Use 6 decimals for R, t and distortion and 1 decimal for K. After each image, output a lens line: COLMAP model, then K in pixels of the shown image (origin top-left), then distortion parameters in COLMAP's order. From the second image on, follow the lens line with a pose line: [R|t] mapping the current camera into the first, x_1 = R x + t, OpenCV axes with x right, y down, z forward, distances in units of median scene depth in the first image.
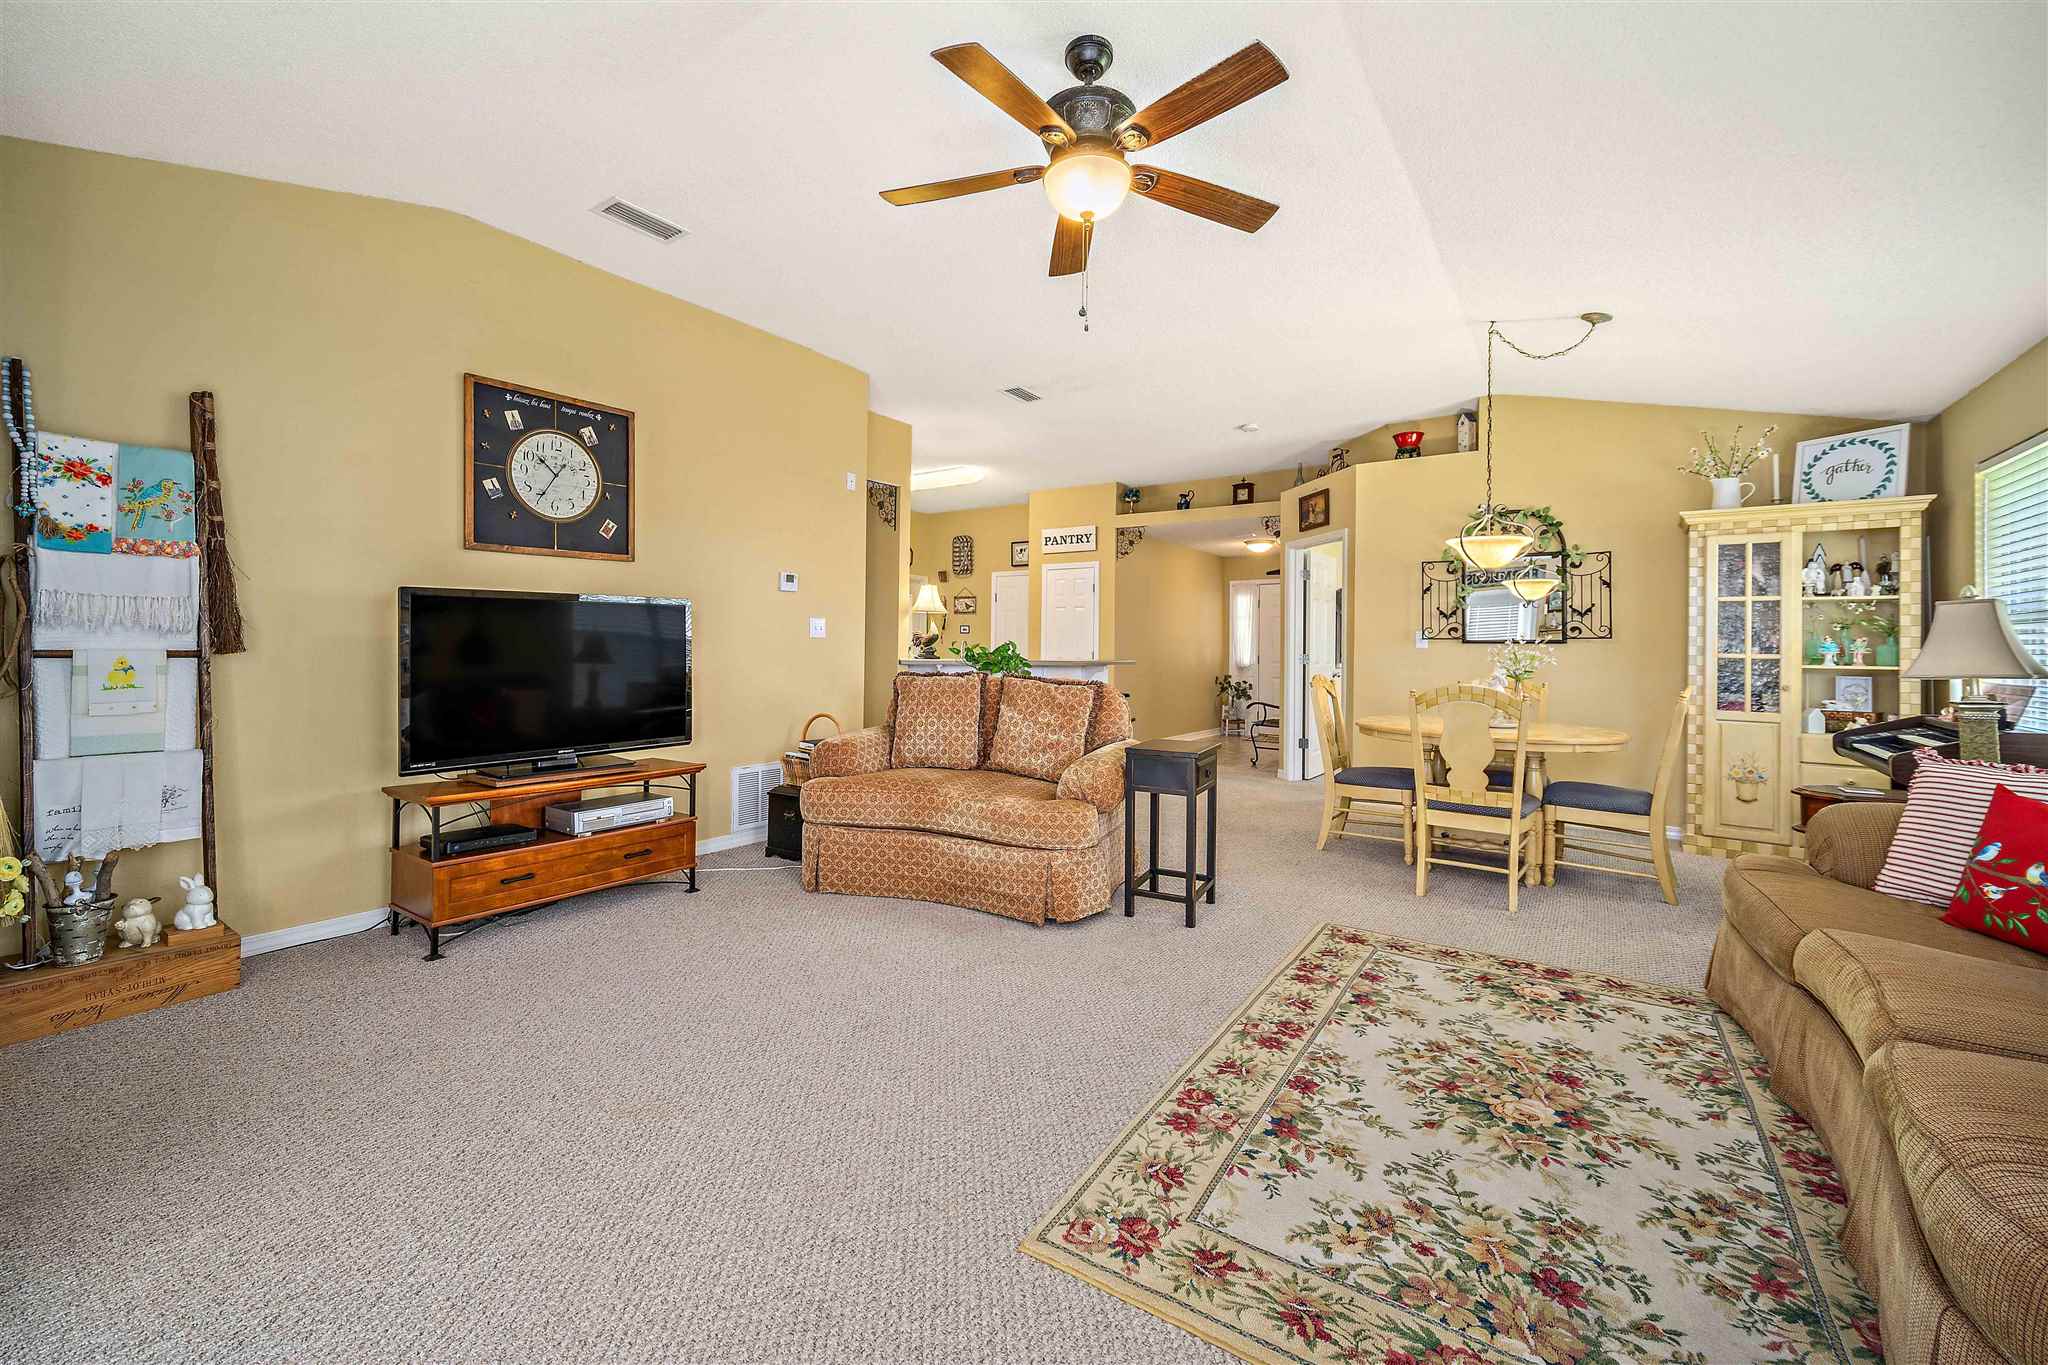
lens RADIAL K [[816.3, 0, 1019.2], [0, 816.3, 639.6], [0, 0, 1]] dist [0.016690, -0.001281]
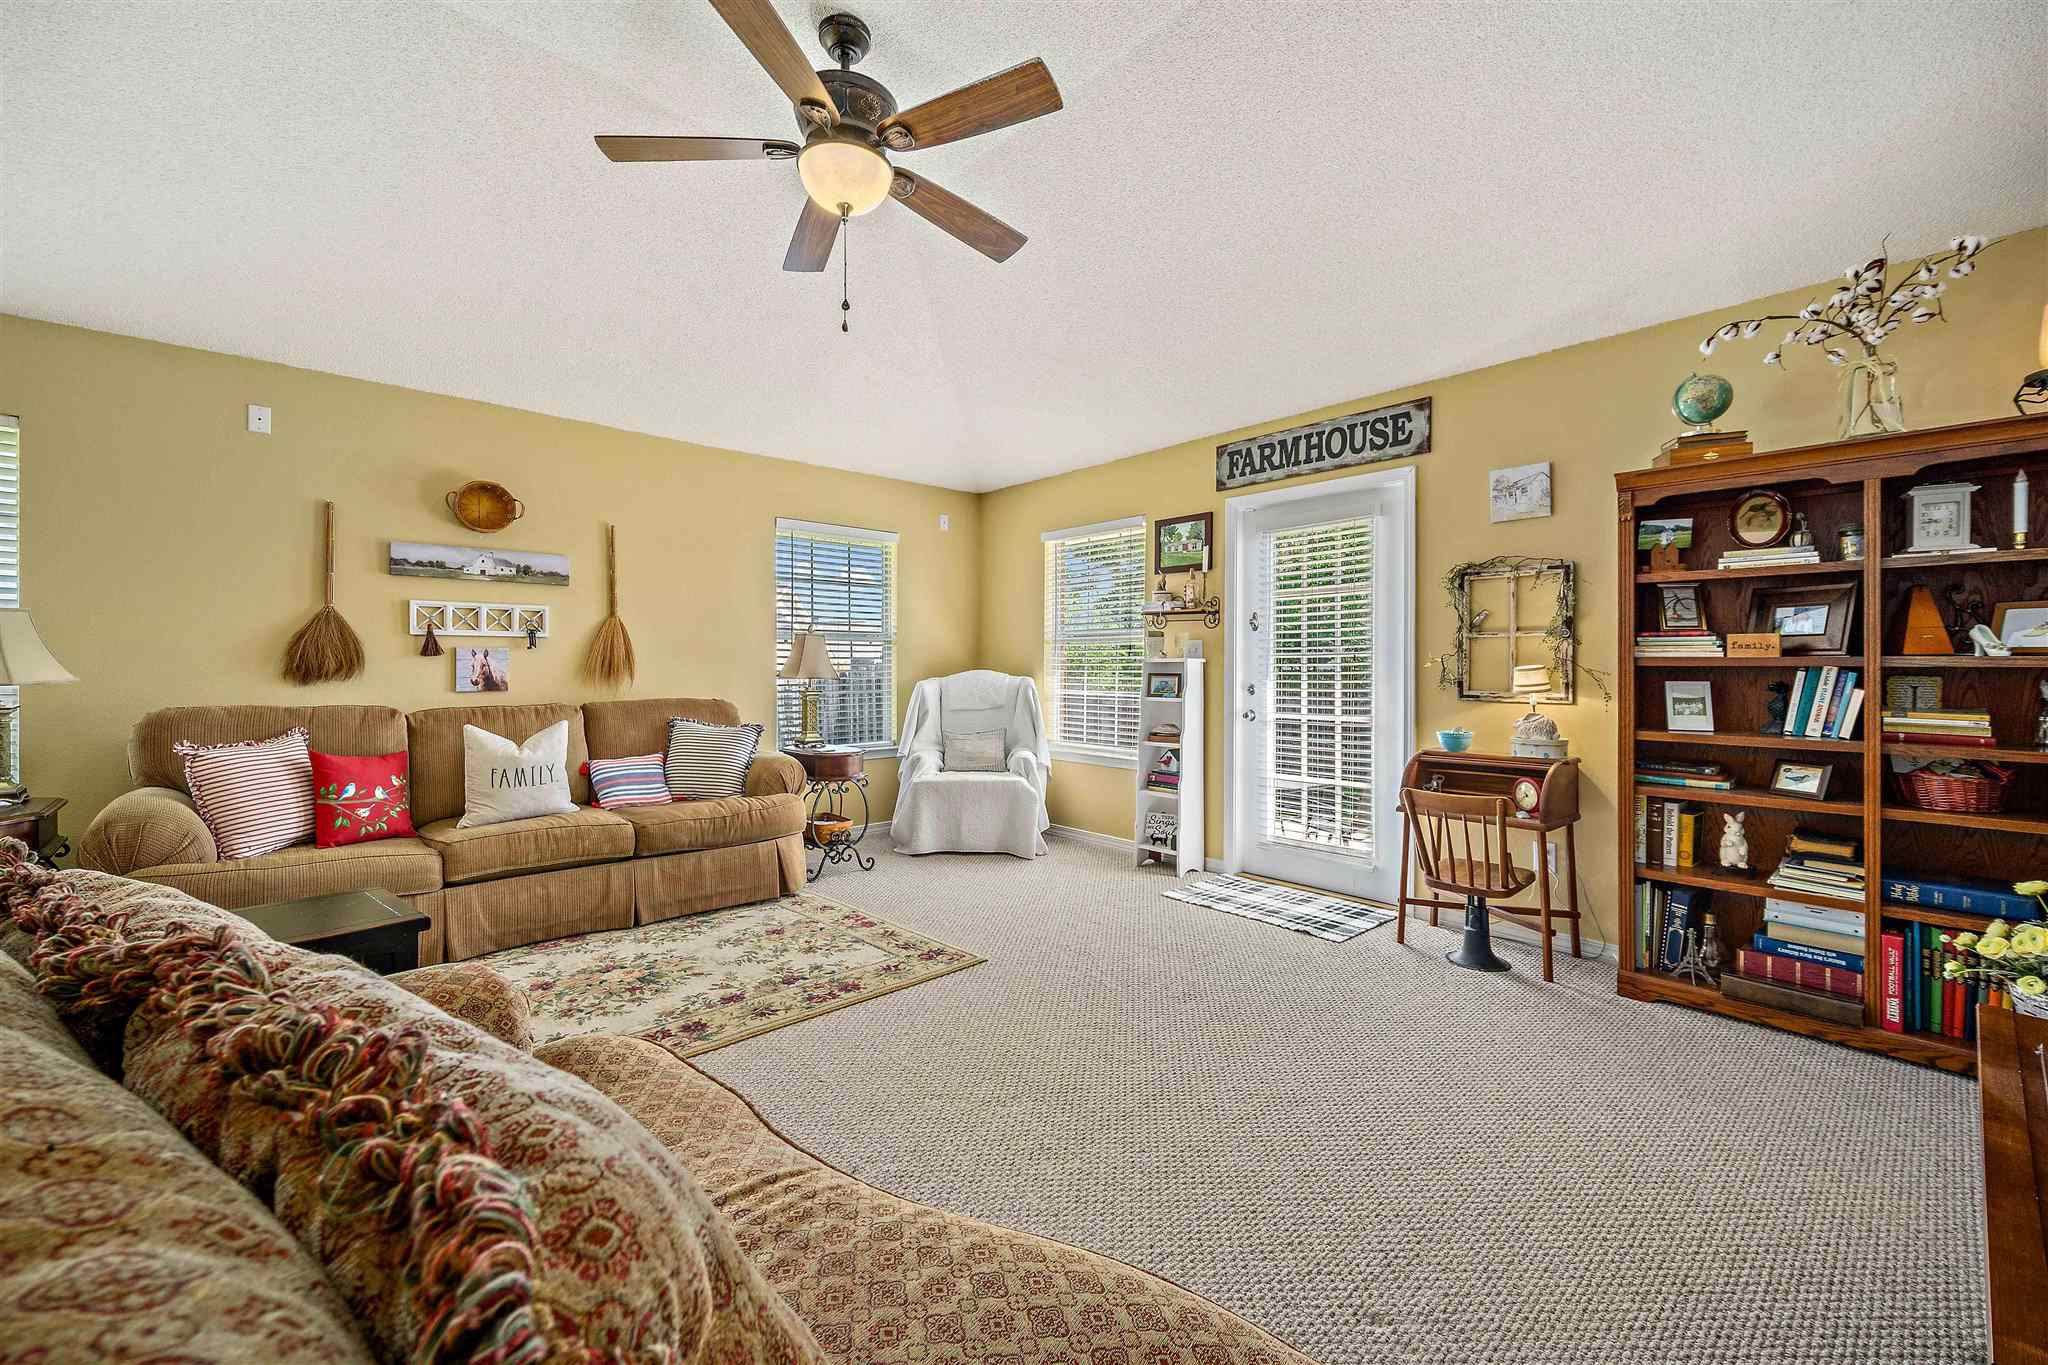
lens RADIAL K [[816.3, 0, 1020.9], [0, 816.3, 675.2], [0, 0, 1]] dist [0.016690, -0.001281]
pose [[-0.972409, -0.017680, 0.232612, -0.359455], [-0.016840, 0.999843, 0.005596, 0.010485], [-0.232675, 0.001524, -0.972553, 1.960104]]
